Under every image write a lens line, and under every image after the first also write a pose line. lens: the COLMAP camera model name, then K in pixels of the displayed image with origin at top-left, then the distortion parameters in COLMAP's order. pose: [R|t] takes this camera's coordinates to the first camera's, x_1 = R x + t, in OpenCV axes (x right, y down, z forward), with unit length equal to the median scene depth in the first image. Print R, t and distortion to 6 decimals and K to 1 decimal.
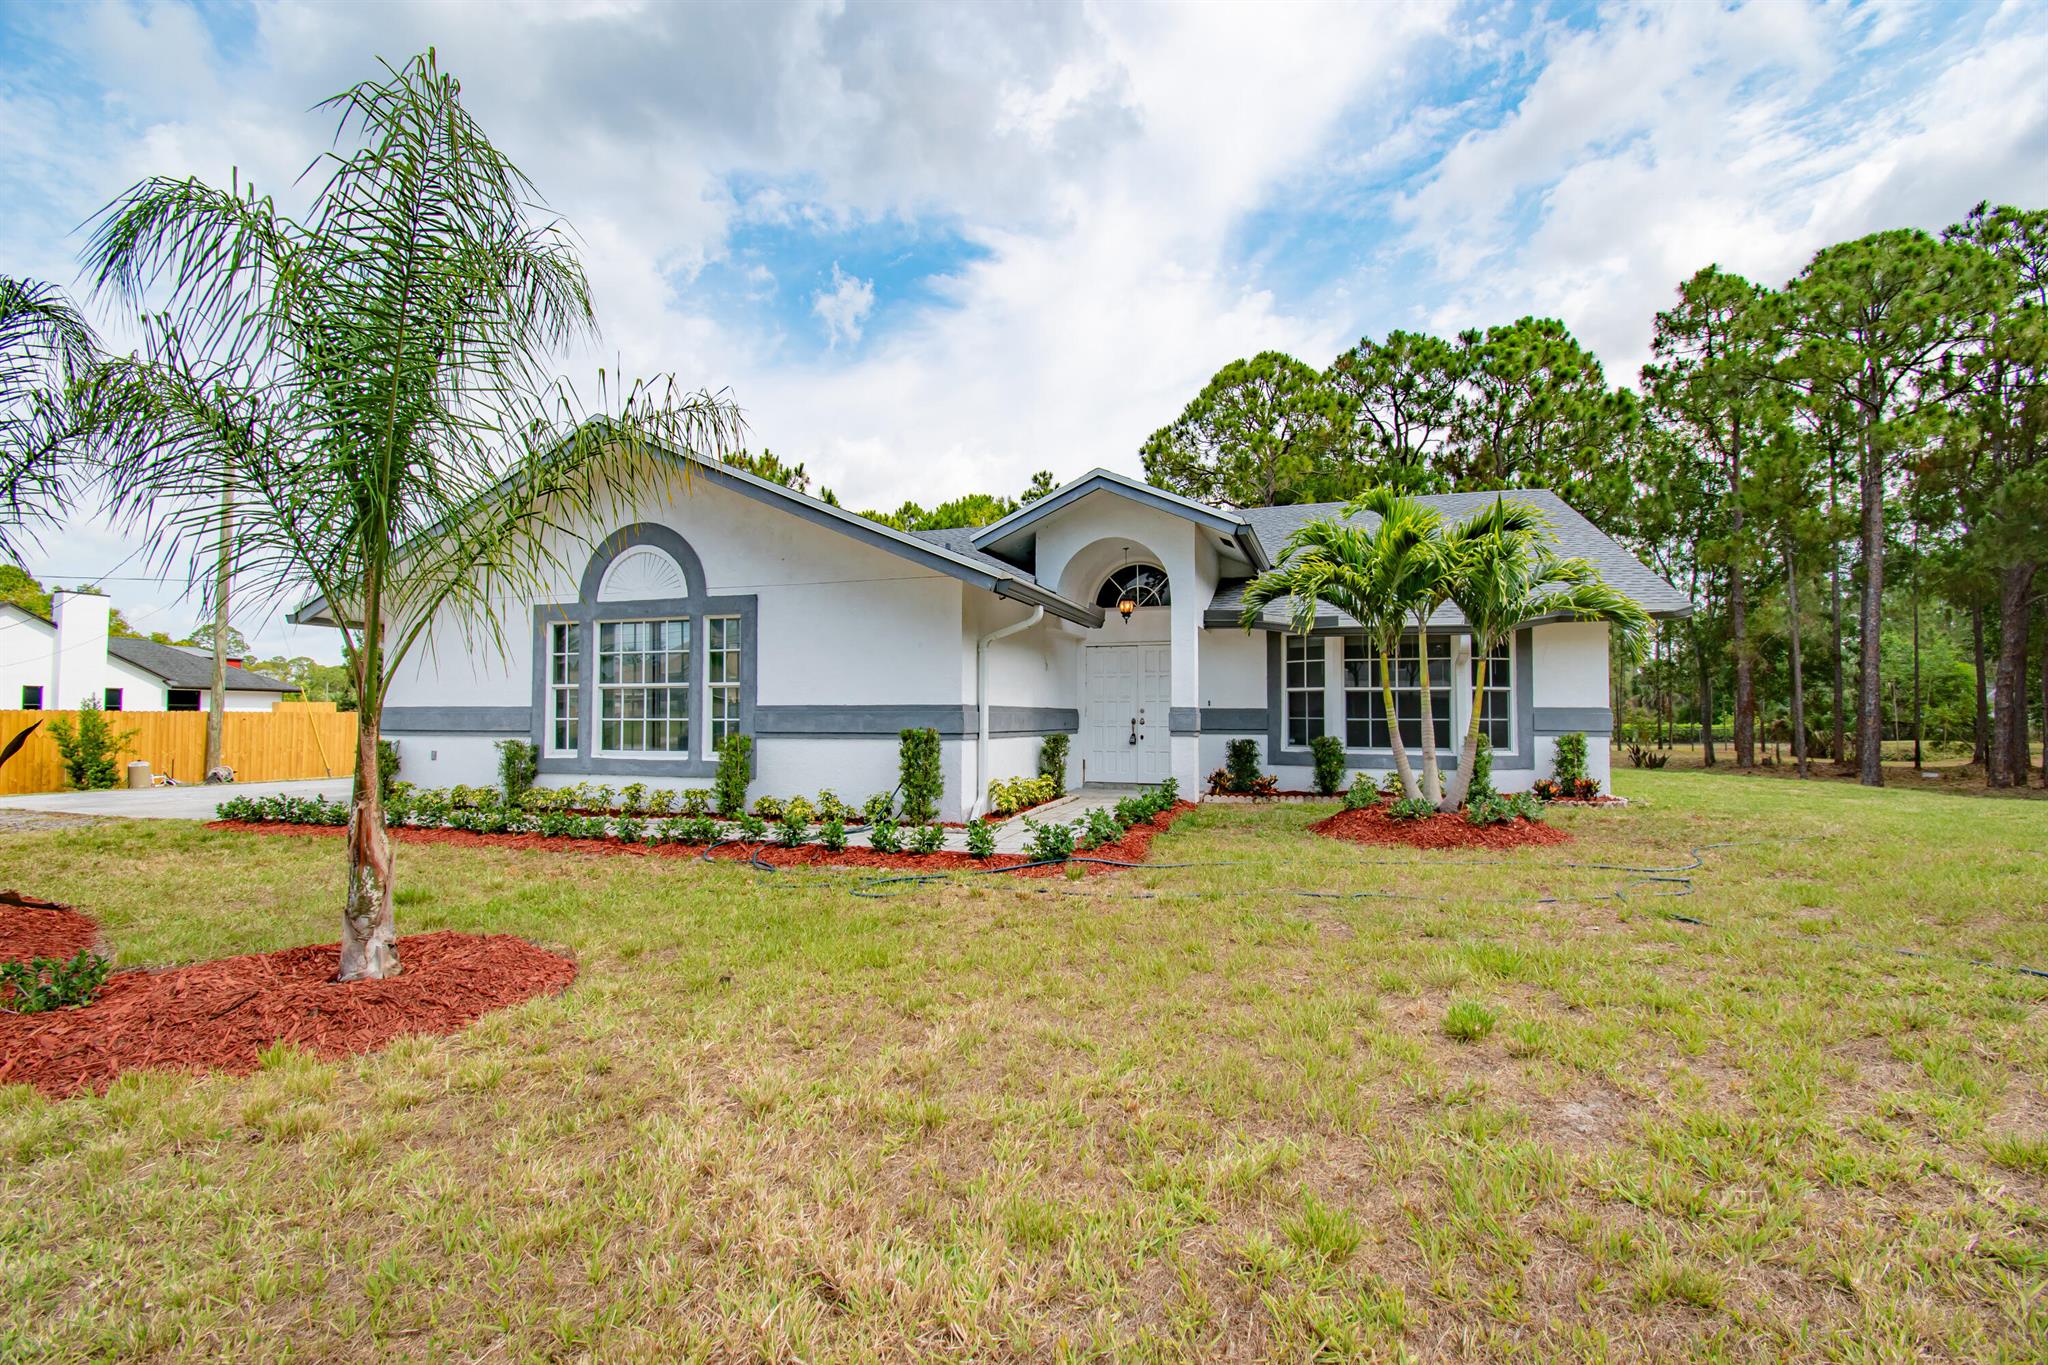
lens RADIAL K [[908.9, 0, 1026.3], [0, 908.9, 687.0], [0, 0, 1]] dist [0.014115, -0.021858]
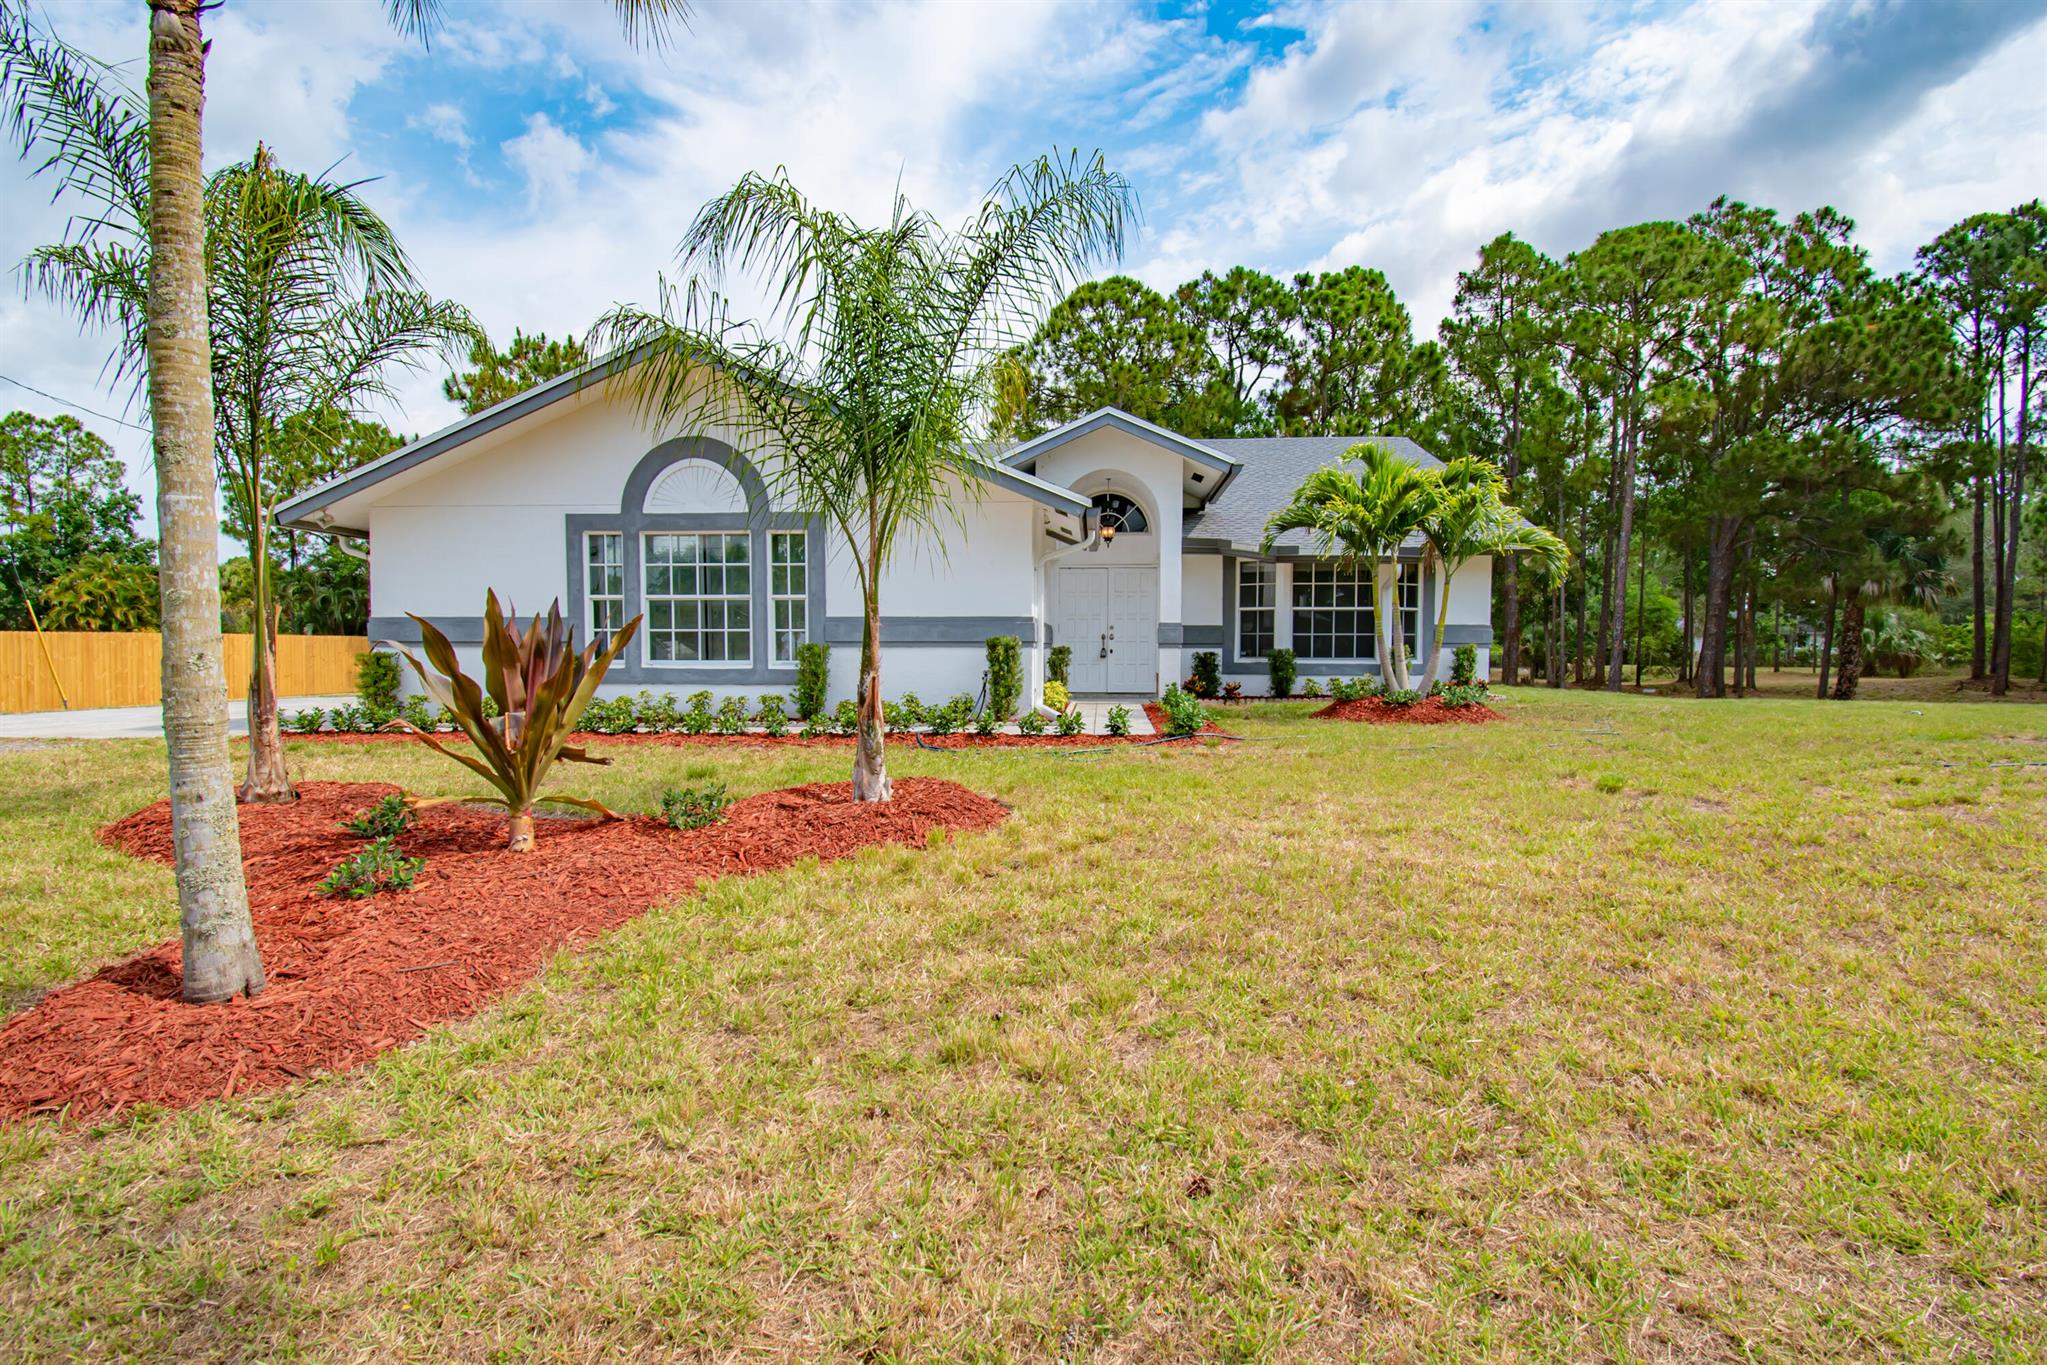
lens RADIAL K [[985.9, 0, 1023.5], [0, 985.9, 682.5], [0, 0, 1]] dist [0.018479, -0.024222]
pose [[0.969796, -0.008778, 0.243759, -0.157610], [-0.007649, 0.997766, 0.066365, 0.008332], [-0.243797, -0.066225, 0.967562, -0.081088]]
